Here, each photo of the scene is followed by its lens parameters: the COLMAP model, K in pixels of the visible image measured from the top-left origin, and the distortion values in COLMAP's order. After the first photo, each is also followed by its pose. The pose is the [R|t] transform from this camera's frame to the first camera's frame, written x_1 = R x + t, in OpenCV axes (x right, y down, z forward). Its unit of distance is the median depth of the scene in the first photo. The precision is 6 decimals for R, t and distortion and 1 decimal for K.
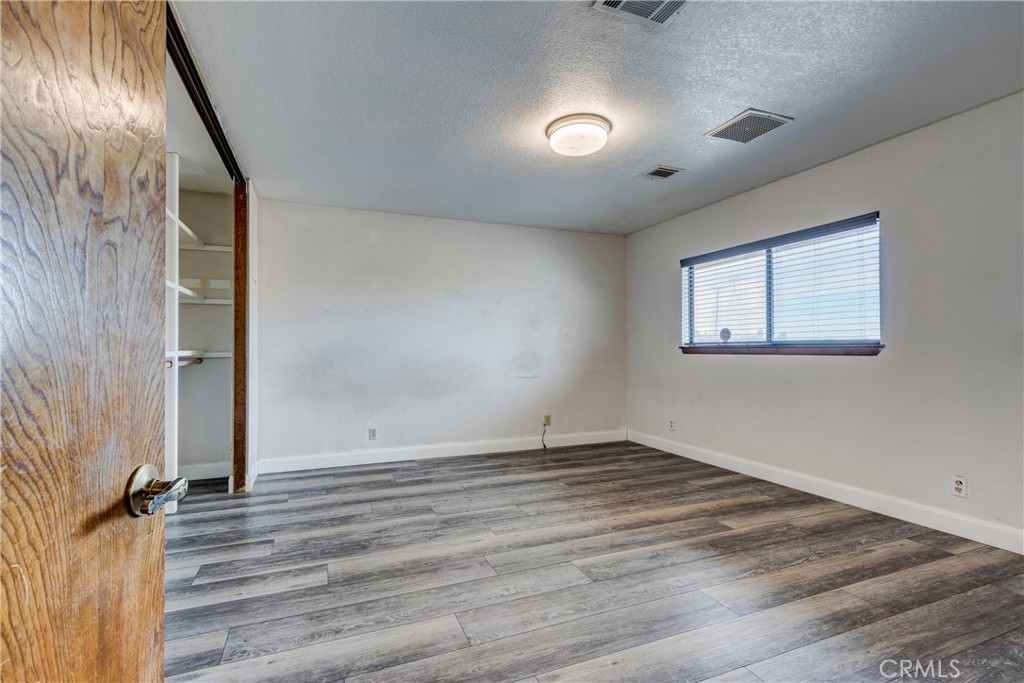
lens RADIAL K [[462.7, 0, 509.9], [0, 462.7, 344.9], [0, 0, 1]] dist [0.003495, -0.002991]
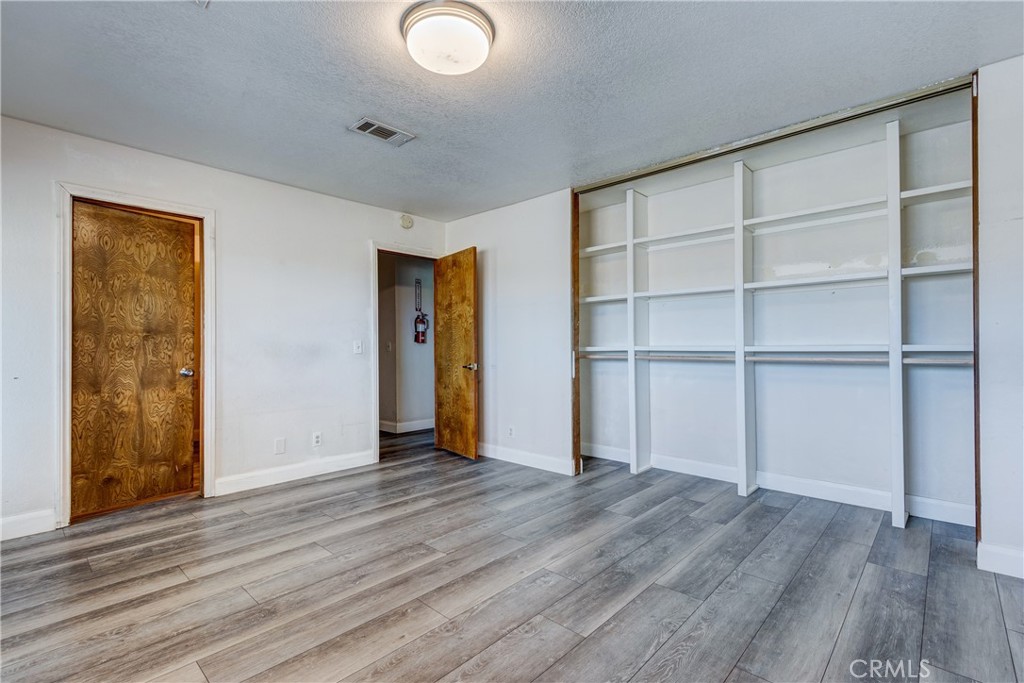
lens RADIAL K [[462.7, 0, 510.1], [0, 462.7, 345.6], [0, 0, 1]] dist [0.003495, -0.002991]
pose [[-0.905927, 0.008633, -0.423345, 0.402680], [0.013216, 0.999882, -0.007890, 0.010959], [0.423227, -0.012743, -0.905934, 1.848244]]
